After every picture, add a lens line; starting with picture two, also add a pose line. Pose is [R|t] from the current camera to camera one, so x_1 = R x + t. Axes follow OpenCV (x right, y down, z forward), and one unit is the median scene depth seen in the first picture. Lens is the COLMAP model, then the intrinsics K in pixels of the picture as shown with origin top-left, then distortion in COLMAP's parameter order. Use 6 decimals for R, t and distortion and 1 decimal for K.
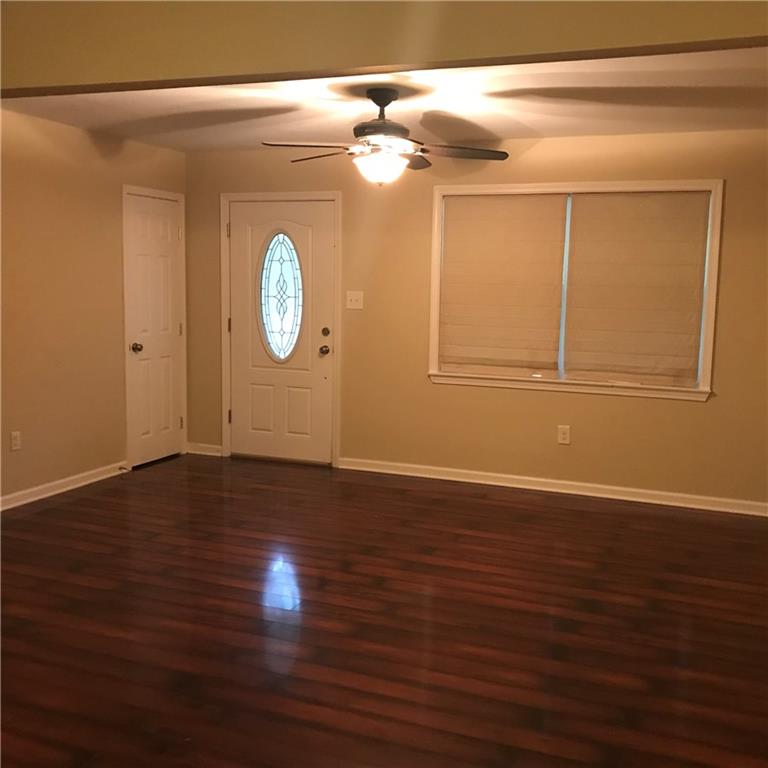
lens RADIAL K [[872.5, 0, 386.0], [0, 872.5, 387.5], [0, 0, 1]] dist [0.046568, 0.000000]
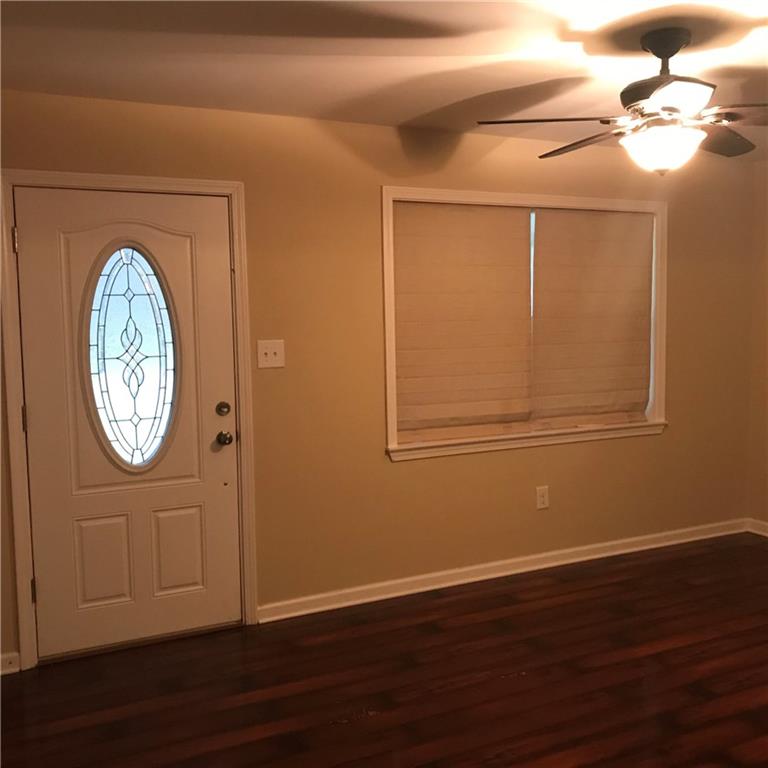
lens RADIAL K [[872.5, 0, 385.6], [0, 872.5, 381.8], [0, 0, 1]] dist [0.046568, 0.000000]
pose [[0.636444, -0.091889, 0.765830, -0.462556], [0.126910, 0.991822, 0.013536, -0.076175], [-0.760810, 0.088577, 0.642901, 0.515656]]
